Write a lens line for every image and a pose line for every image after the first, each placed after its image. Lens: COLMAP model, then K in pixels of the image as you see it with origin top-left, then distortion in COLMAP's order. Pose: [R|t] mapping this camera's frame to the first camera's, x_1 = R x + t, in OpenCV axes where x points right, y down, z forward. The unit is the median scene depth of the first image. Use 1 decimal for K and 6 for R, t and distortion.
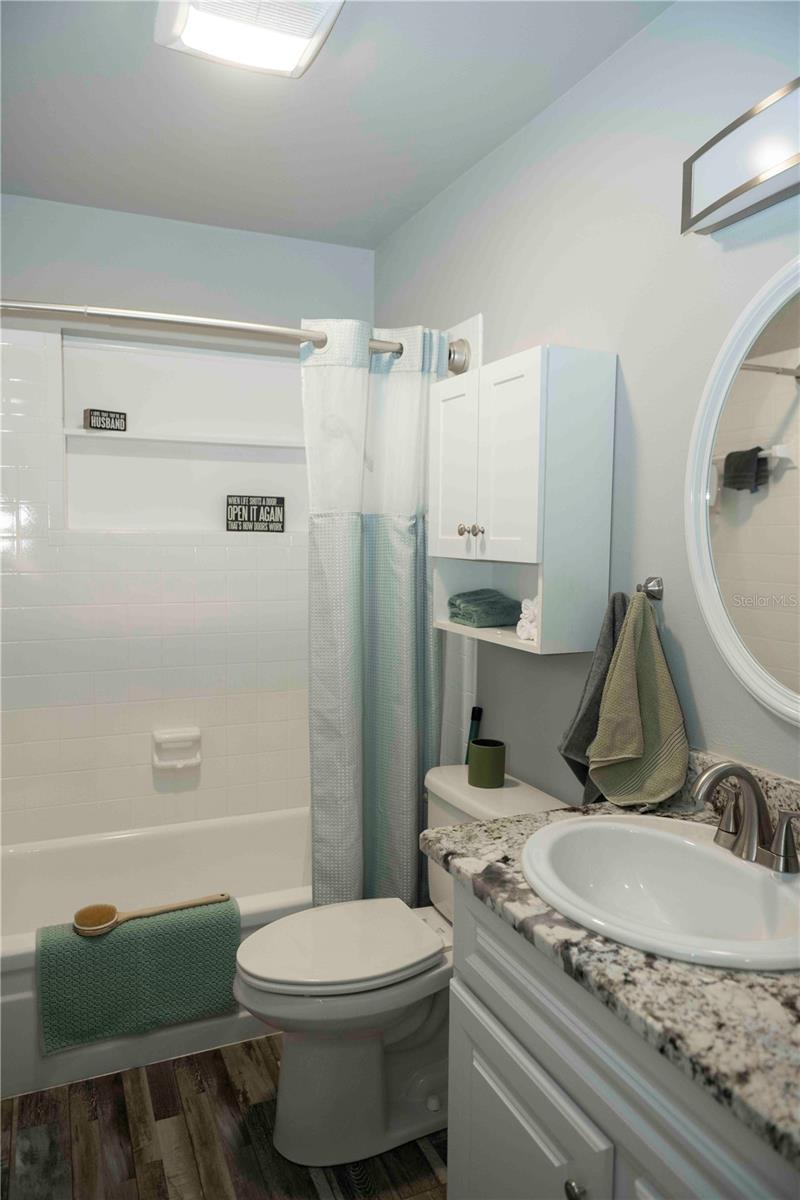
lens RADIAL K [[810.2, 0, 402.1], [0, 810.2, 593.5], [0, 0, 1]] dist [-0.010761, -0.004474]
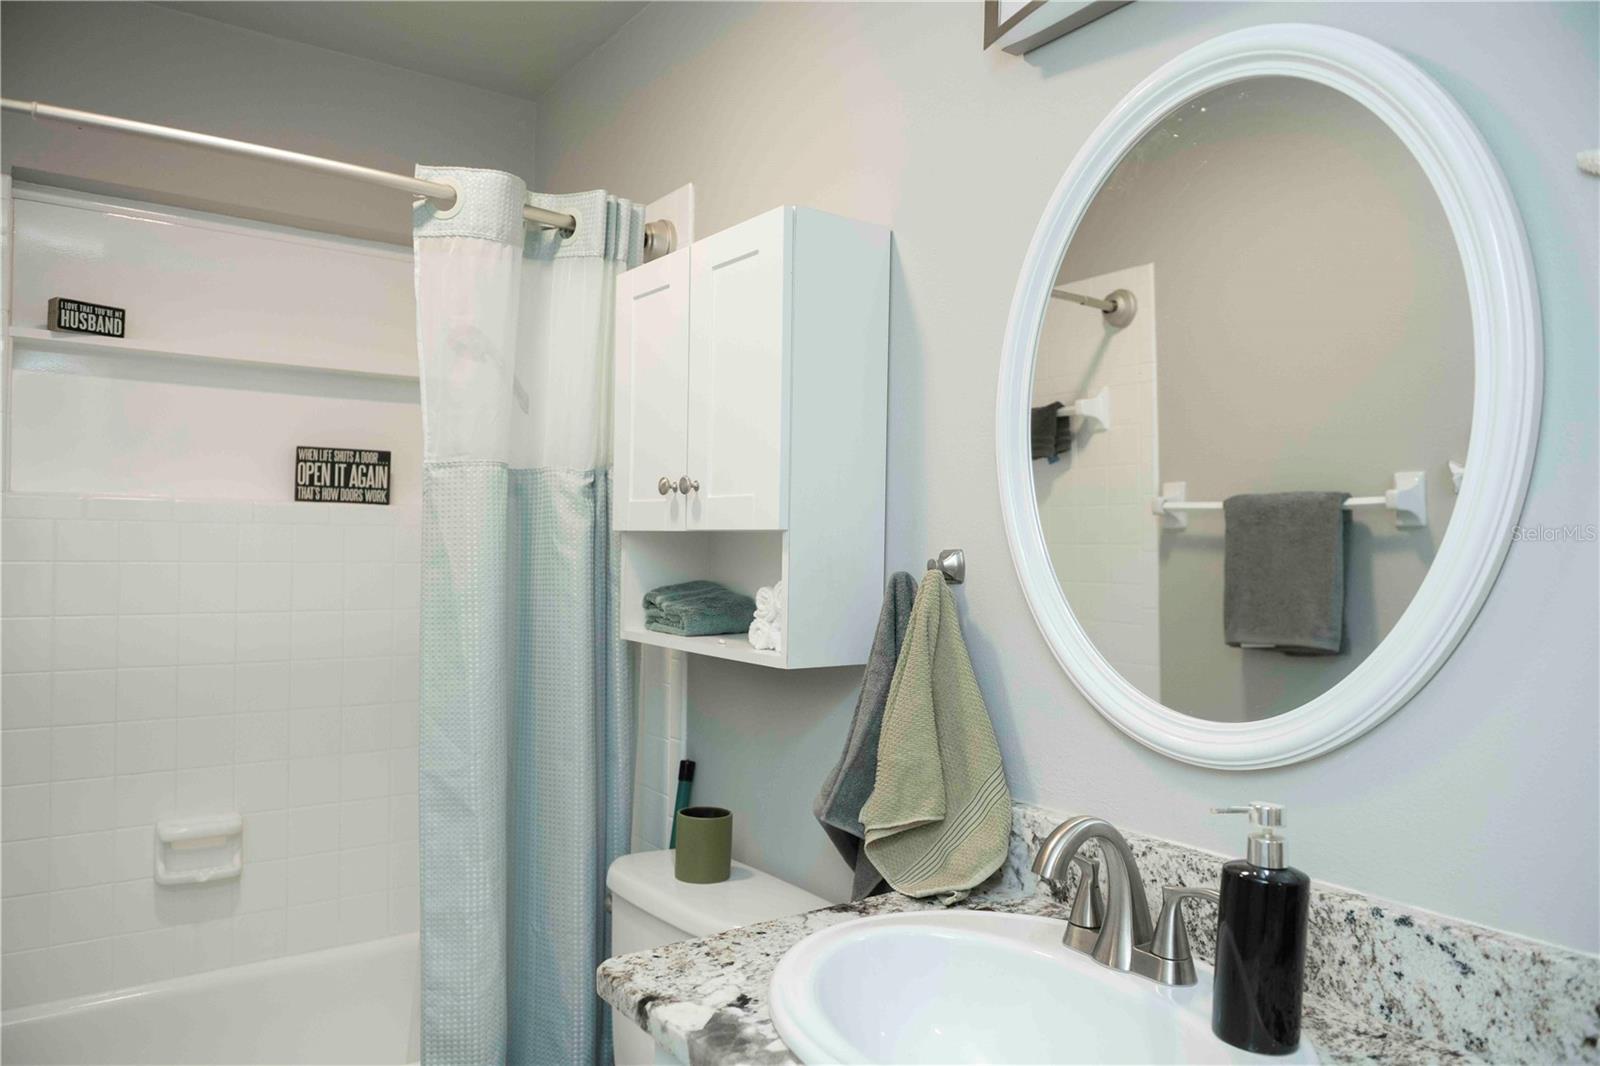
lens RADIAL K [[1080.3, 0, 812.5], [0, 1080.3, 541.0], [0, 0, 1]] dist [-0.010761, -0.004474]
pose [[0.977278, 0.004159, 0.211920, 0.004930], [0.011626, 0.997251, -0.073184, 0.029308], [-0.211642, 0.073985, 0.974543, 0.112109]]
